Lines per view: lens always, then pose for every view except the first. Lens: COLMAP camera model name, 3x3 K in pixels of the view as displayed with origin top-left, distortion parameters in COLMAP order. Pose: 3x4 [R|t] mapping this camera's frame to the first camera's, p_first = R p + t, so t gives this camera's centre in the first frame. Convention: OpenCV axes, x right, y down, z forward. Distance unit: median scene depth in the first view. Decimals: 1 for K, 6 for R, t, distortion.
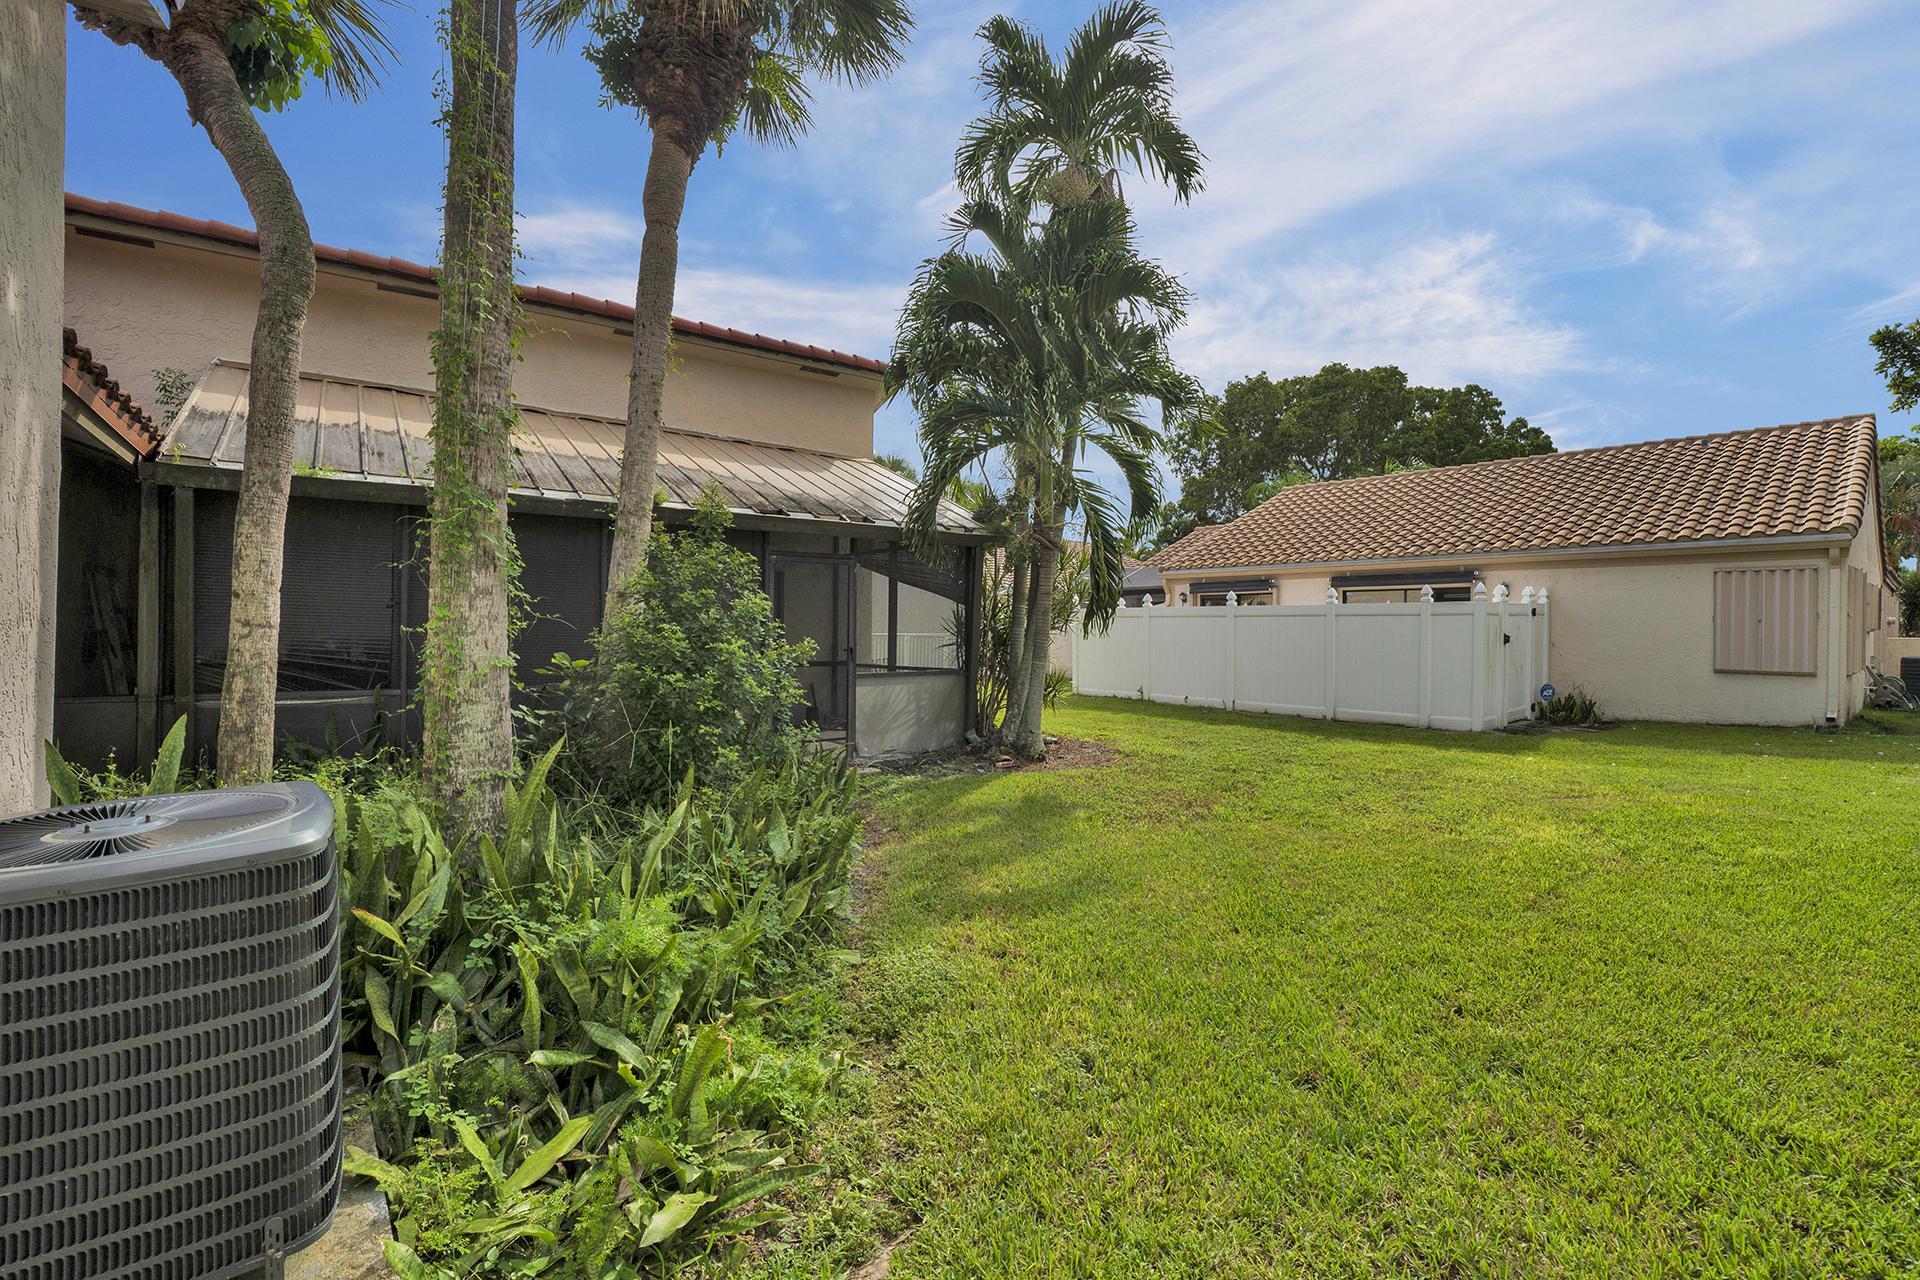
lens RADIAL K [[876.9, 0, 959.6], [0, 876.9, 627.7], [0, 0, 1]] dist [0.077989, 0.000115]
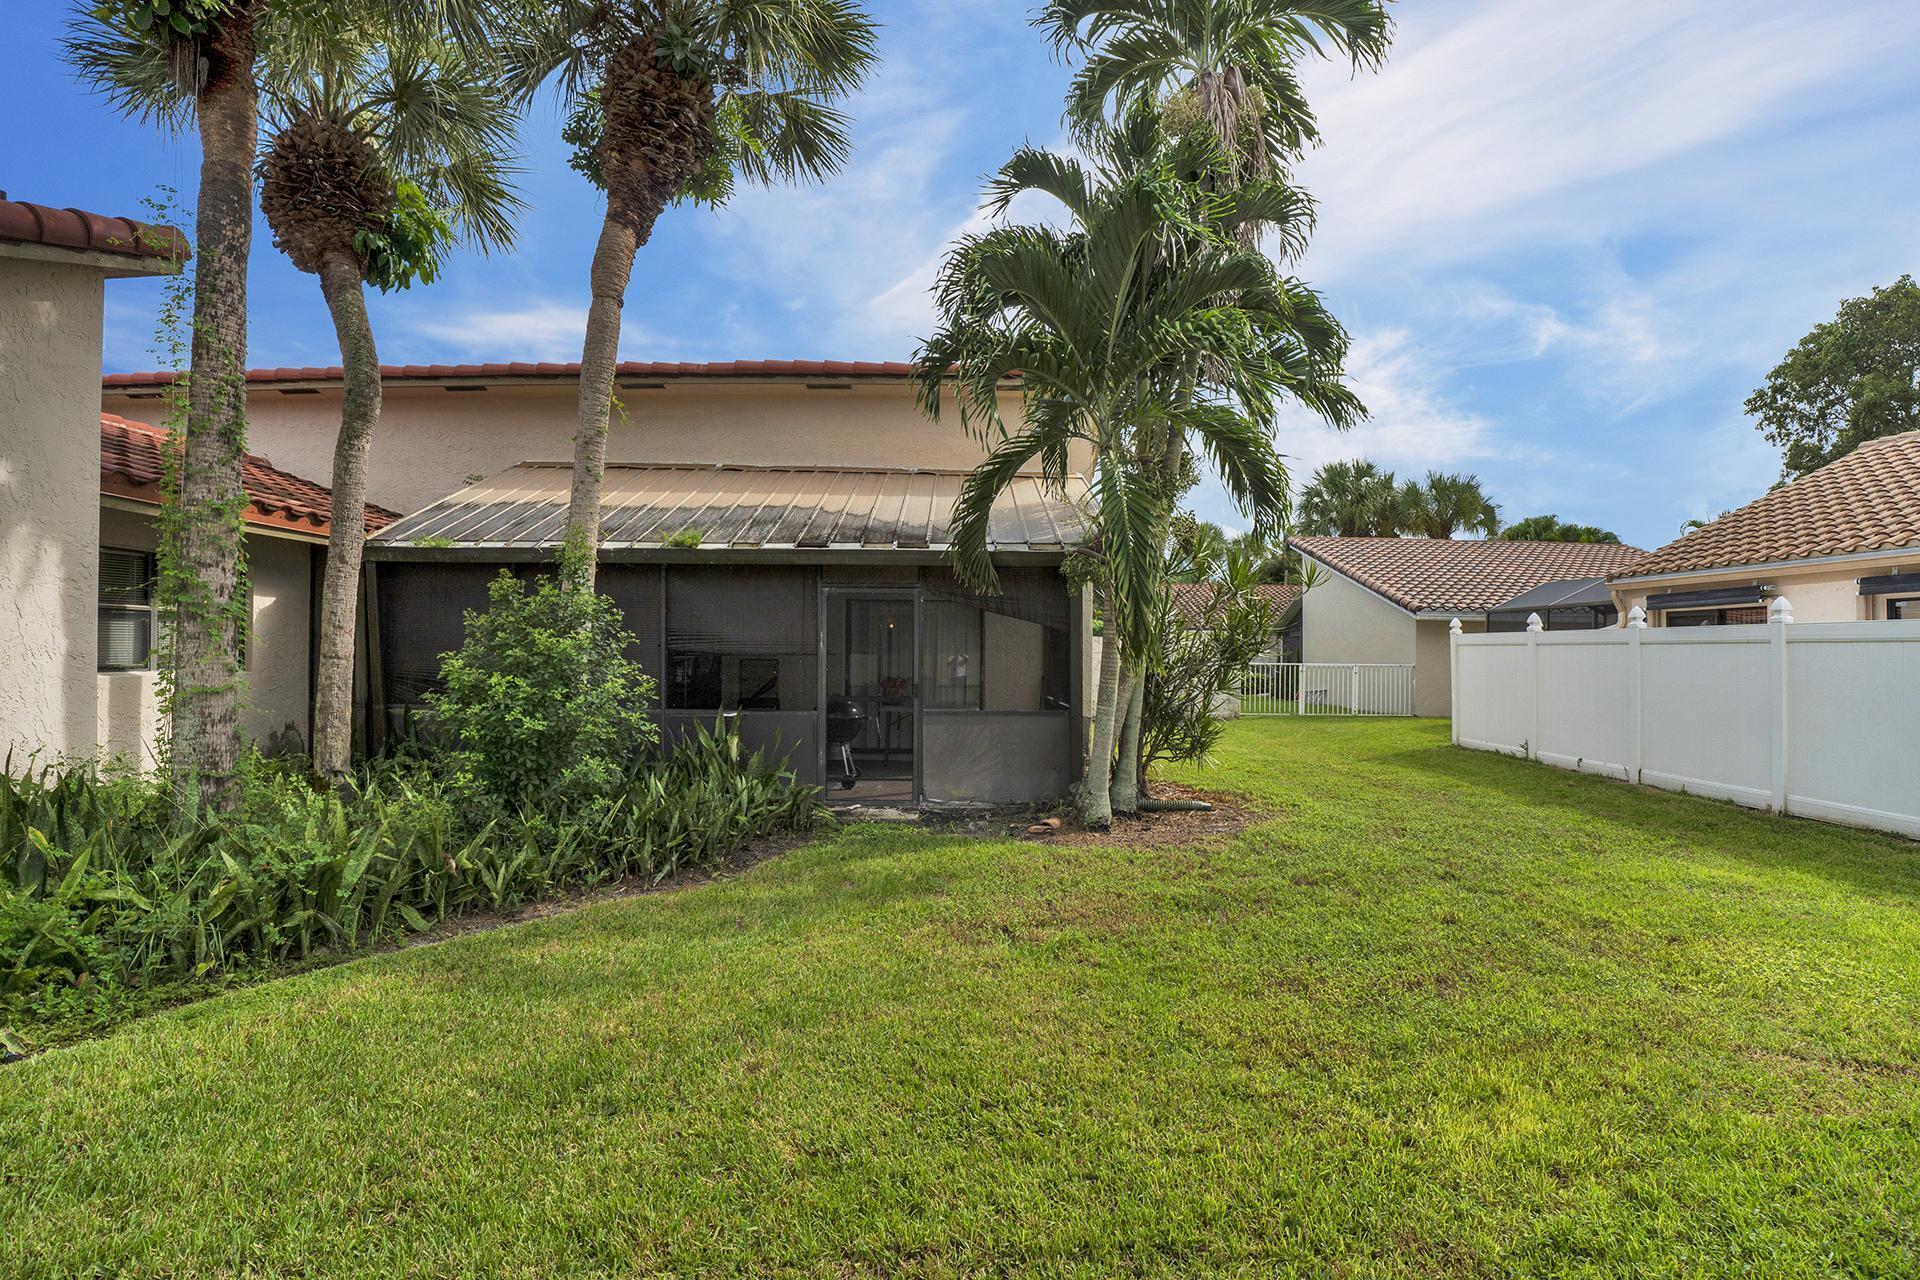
lens RADIAL K [[855.9, 0, 935.5], [0, 855.9, 644.5], [0, 0, 1]] dist [-0.001676, 0.000493]
pose [[0.824404, -0.004934, -0.565980, 0.393091], [-0.002167, 0.999927, -0.011874, -0.005160], [0.565998, 0.011016, 0.824333, 0.276176]]
